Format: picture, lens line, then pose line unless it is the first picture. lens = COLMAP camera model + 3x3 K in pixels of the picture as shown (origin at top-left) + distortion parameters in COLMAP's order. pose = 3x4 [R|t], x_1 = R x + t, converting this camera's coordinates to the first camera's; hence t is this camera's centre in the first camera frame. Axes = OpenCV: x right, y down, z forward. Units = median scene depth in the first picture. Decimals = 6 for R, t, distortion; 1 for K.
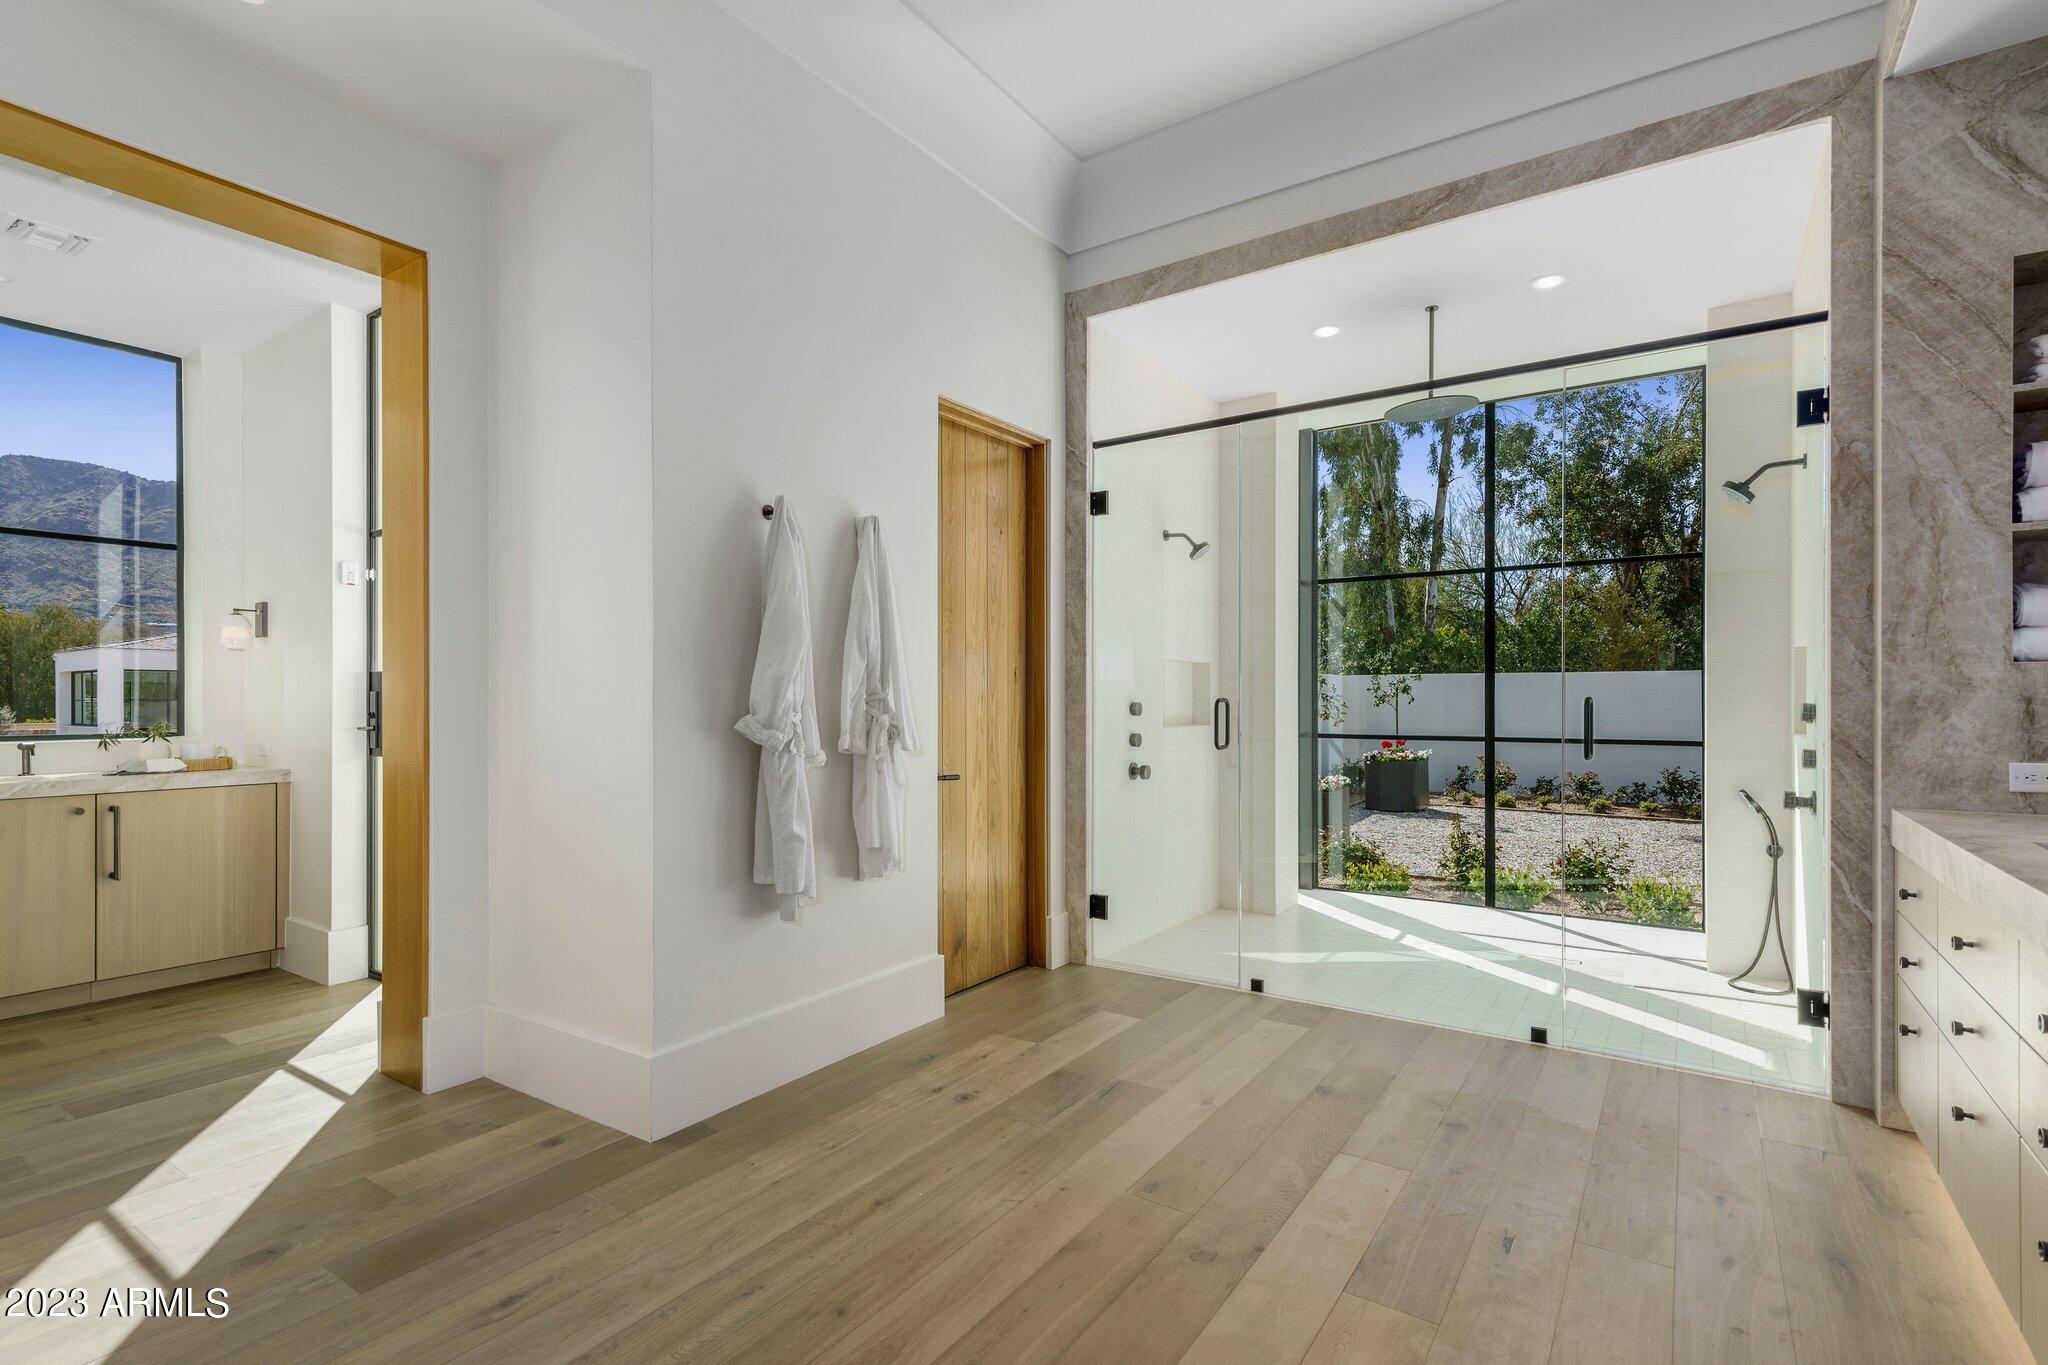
lens RADIAL K [[948.6, 0, 1023.4], [0, 948.6, 694.1], [0, 0, 1]] dist [0.007538, 0.001233]
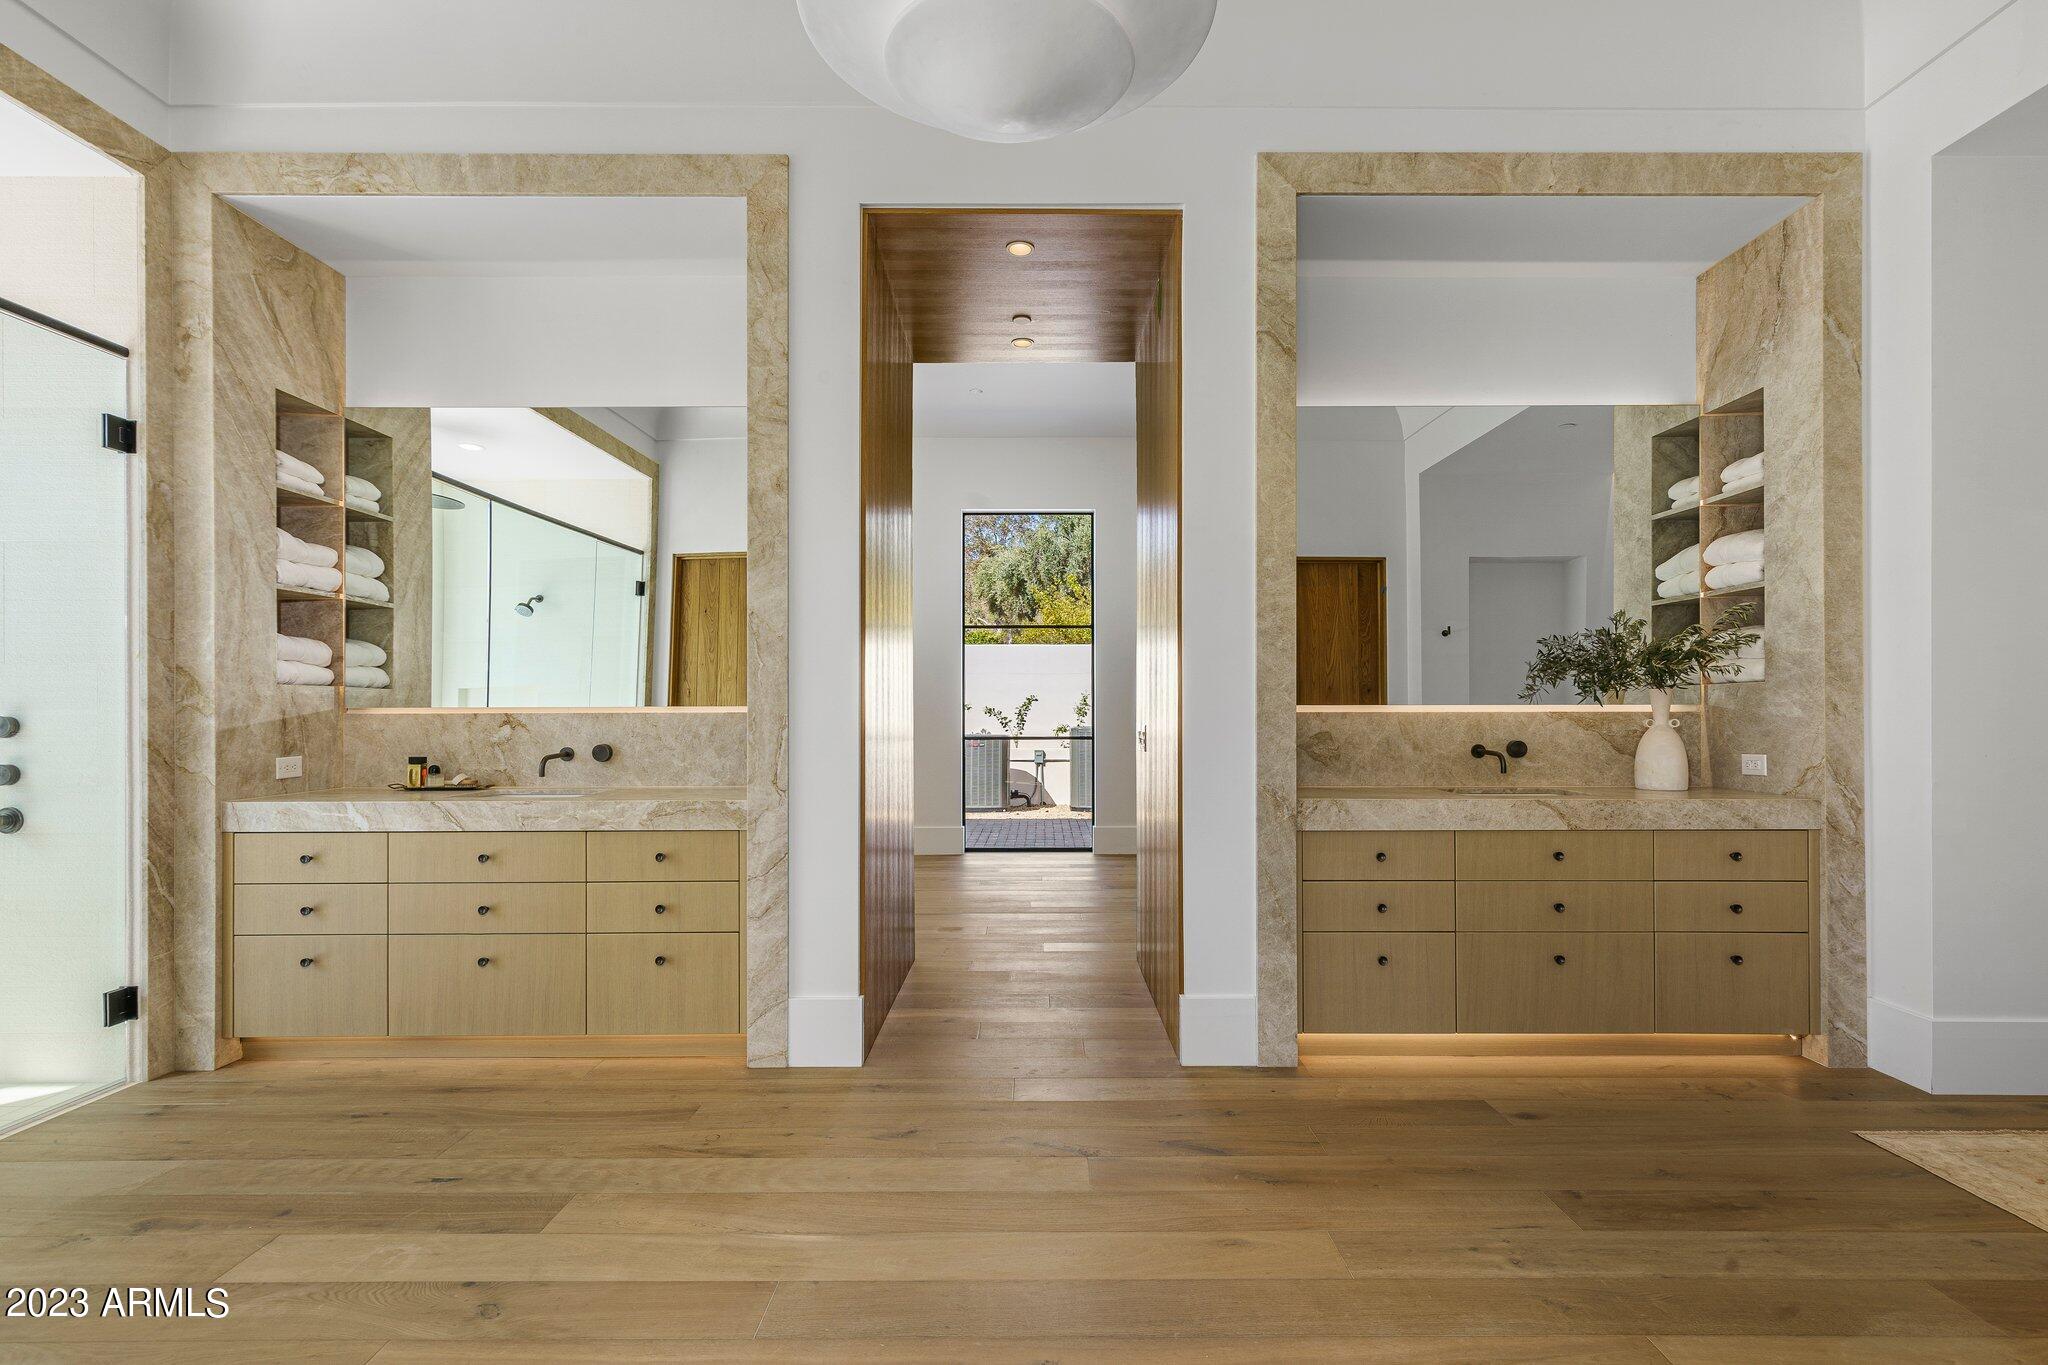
lens RADIAL K [[948.6, 0, 1030.0], [0, 948.6, 697.4], [0, 0, 1]] dist [0.007538, 0.001233]
pose [[-0.546524, 0.012162, 0.837355, -0.668518], [-0.001007, 0.999884, -0.015180, 0.004875], [-0.837443, -0.009140, -0.546449, 0.813722]]
